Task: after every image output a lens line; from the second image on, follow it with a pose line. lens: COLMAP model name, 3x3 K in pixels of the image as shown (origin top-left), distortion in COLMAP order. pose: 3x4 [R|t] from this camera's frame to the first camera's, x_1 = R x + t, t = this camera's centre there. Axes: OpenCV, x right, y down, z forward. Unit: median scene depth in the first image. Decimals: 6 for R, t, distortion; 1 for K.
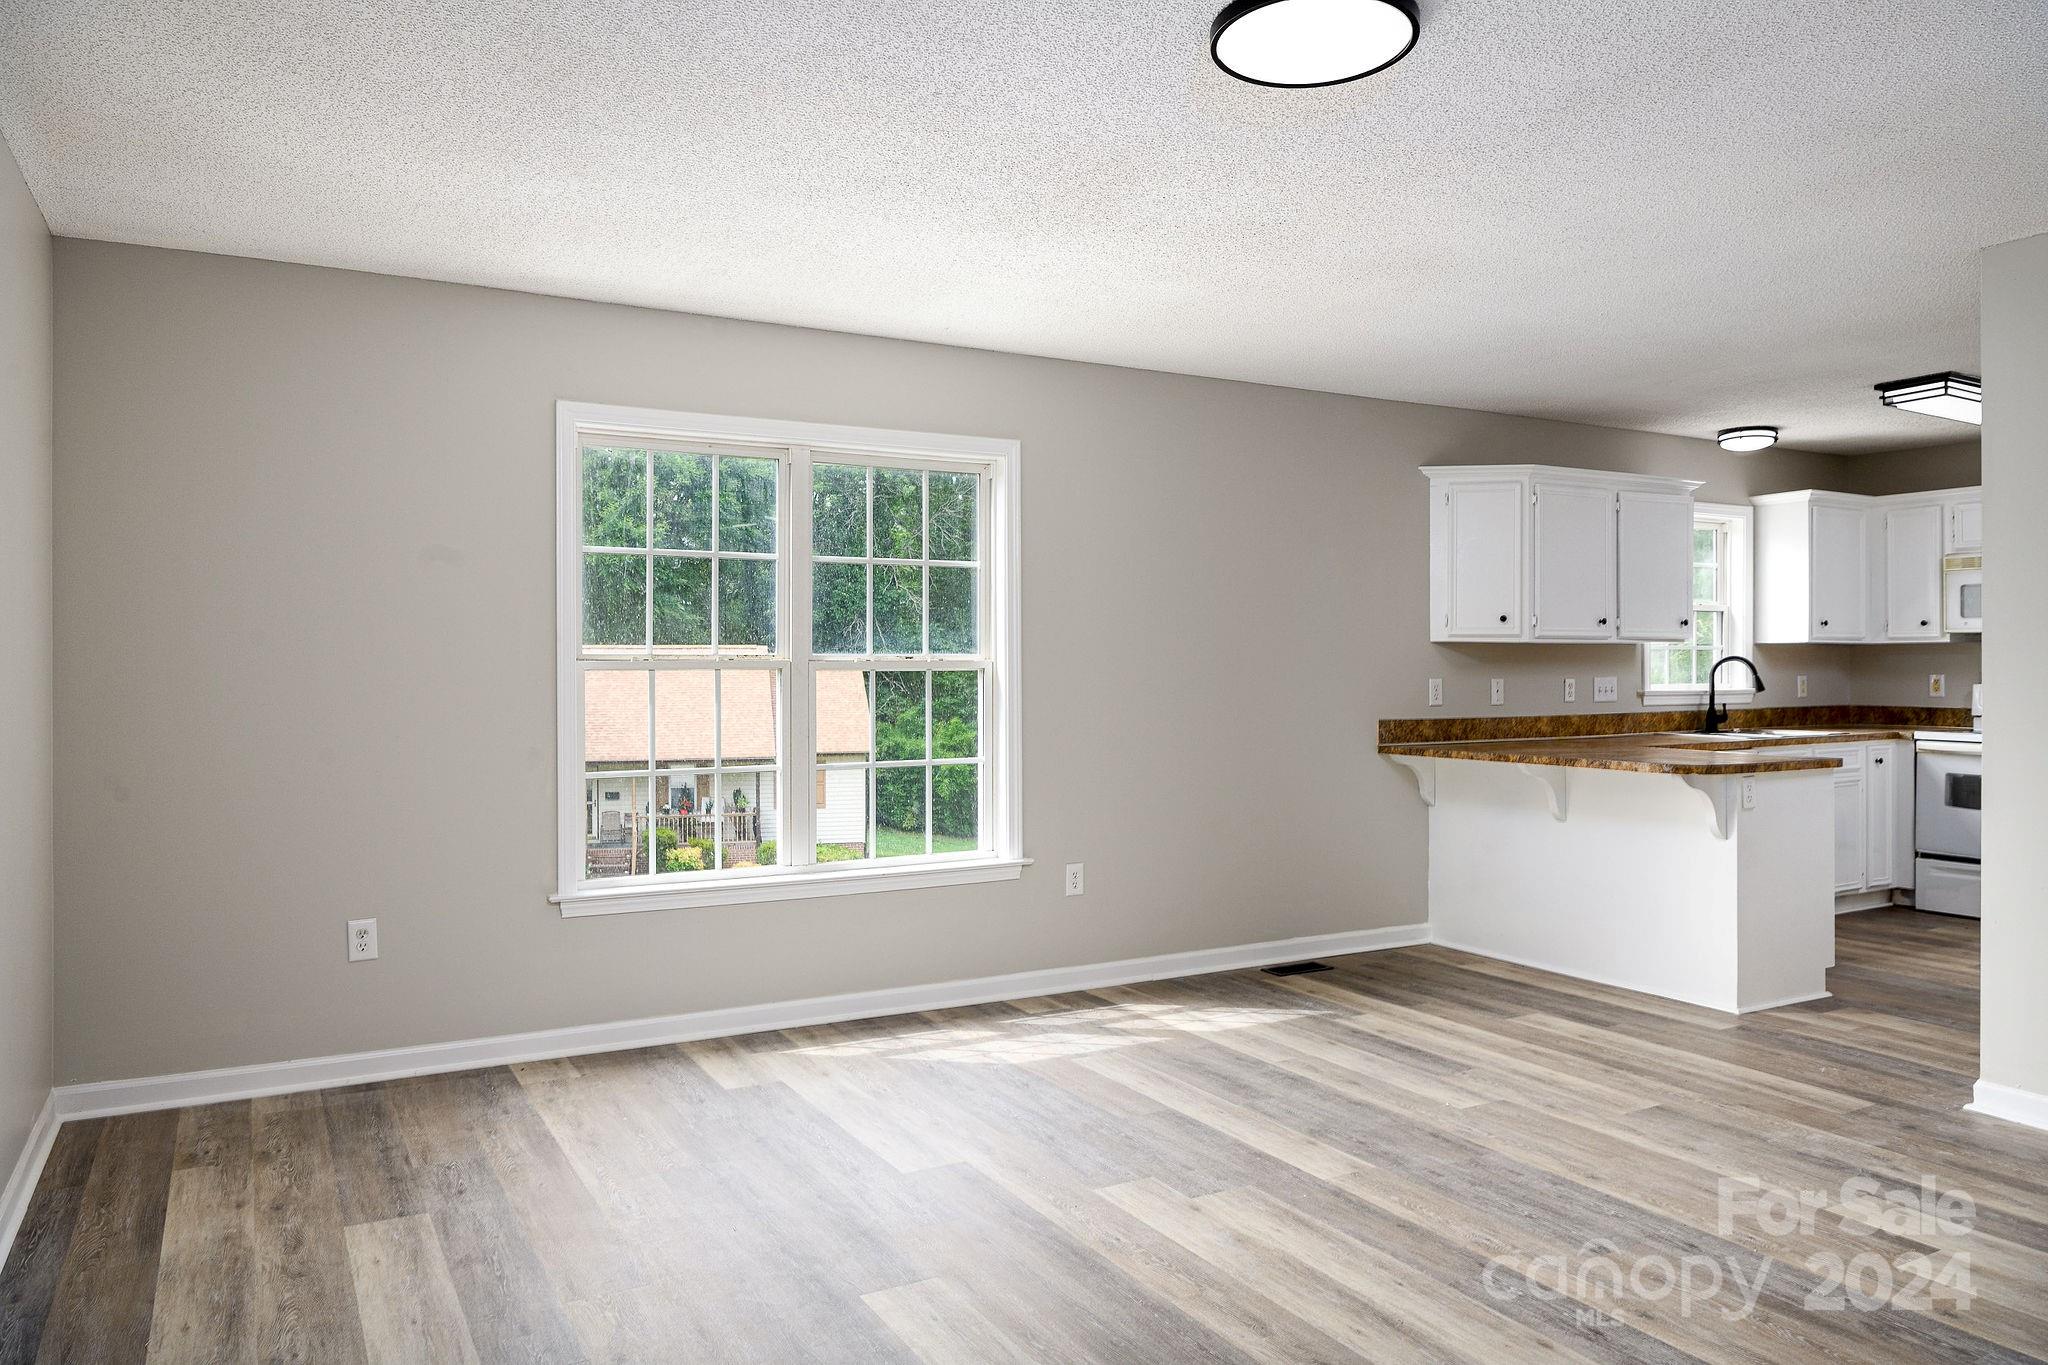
lens RADIAL K [[1406.8, 0, 1029.6], [0, 1406.8, 668.7], [0, 0, 1]] dist [-0.012221, 0.001554]
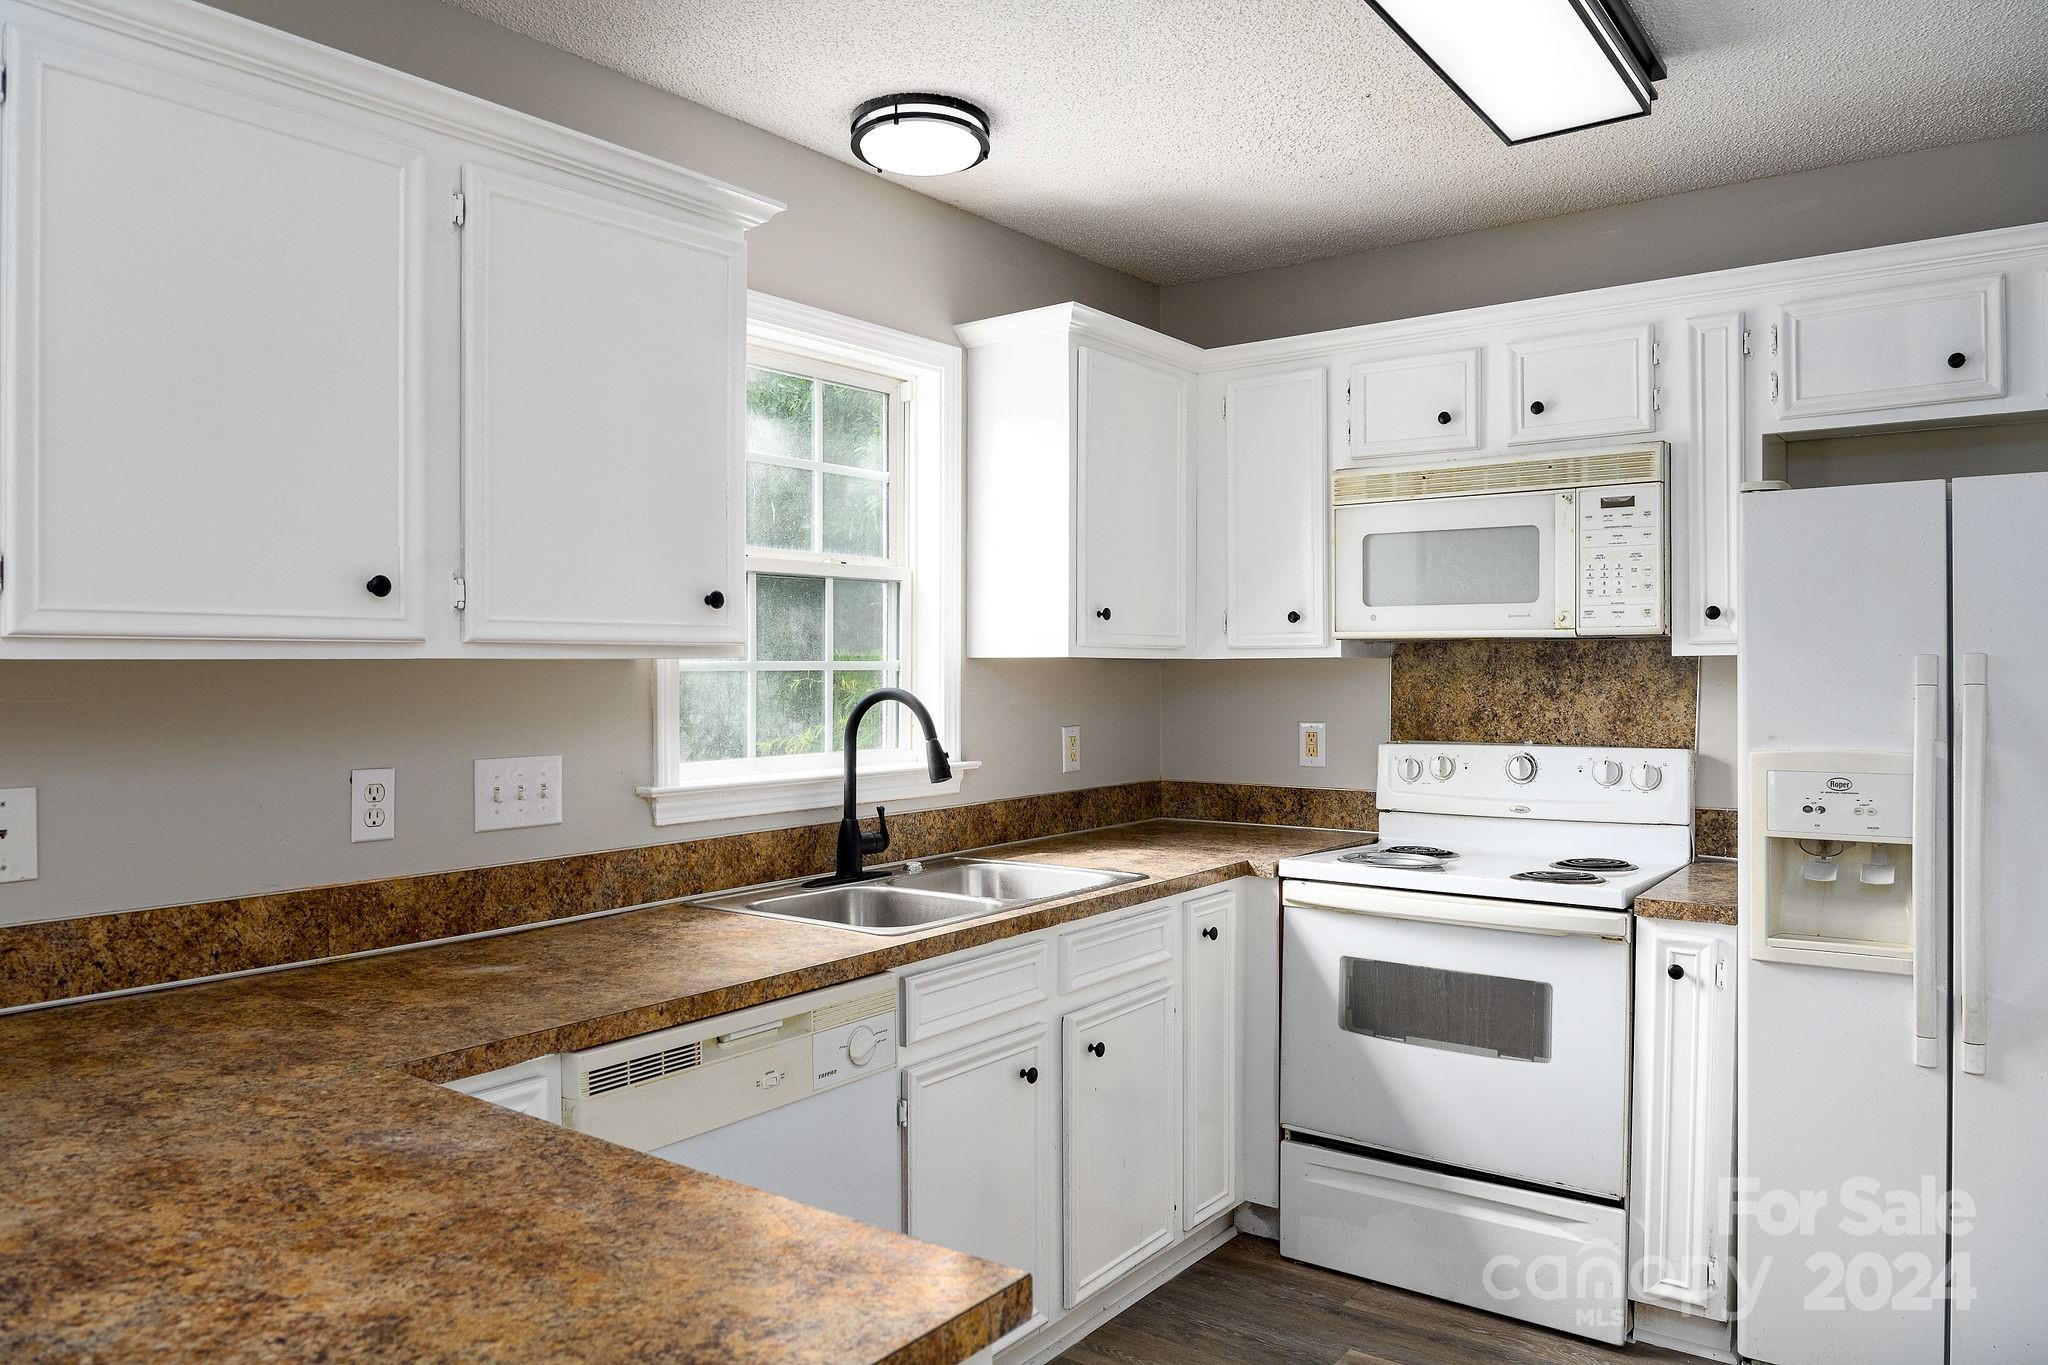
lens RADIAL K [[1416.2, 0, 1042.5], [0, 1416.2, 678.0], [0, 0, 1]] dist [-0.022767, 0.000898]
pose [[0.911556, -0.002228, 0.411169, 0.405047], [0.000610, 0.999992, 0.004067, -0.015407], [-0.411175, -0.003457, 0.911550, 0.664493]]
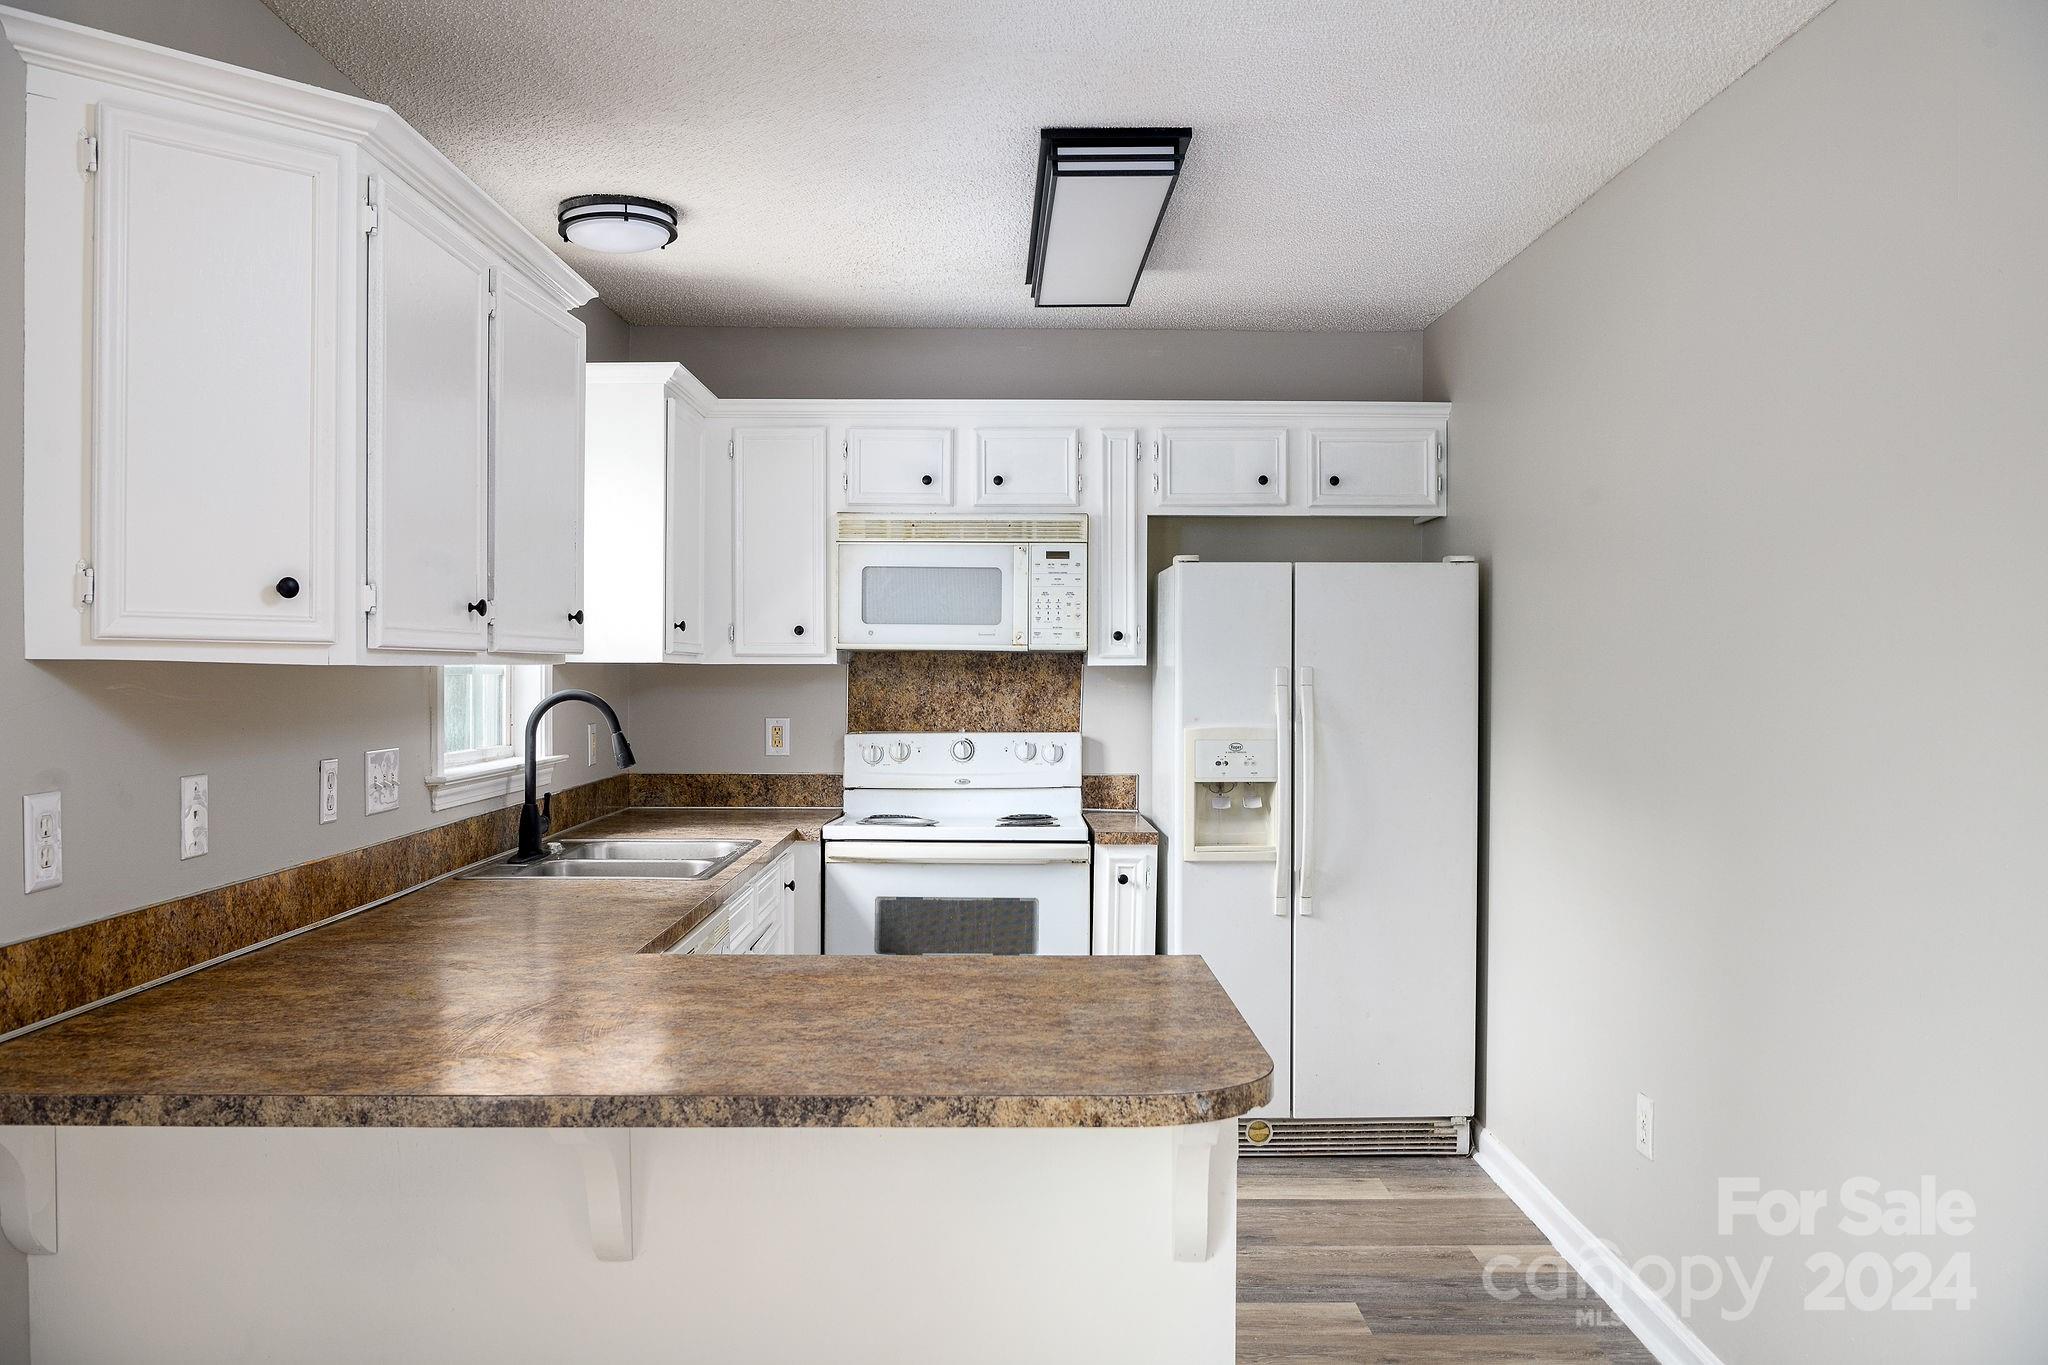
lens RADIAL K [[1686.7, 0, 1023.5], [0, 1686.7, 691.6], [0, 0, 1]] dist [-0.035449, -0.002527]
pose [[0.482285, -0.007046, 0.875986, 0.090995], [-0.002860, 0.999950, 0.009618, -0.015901], [-0.876010, -0.007144, 0.482240, 0.649938]]
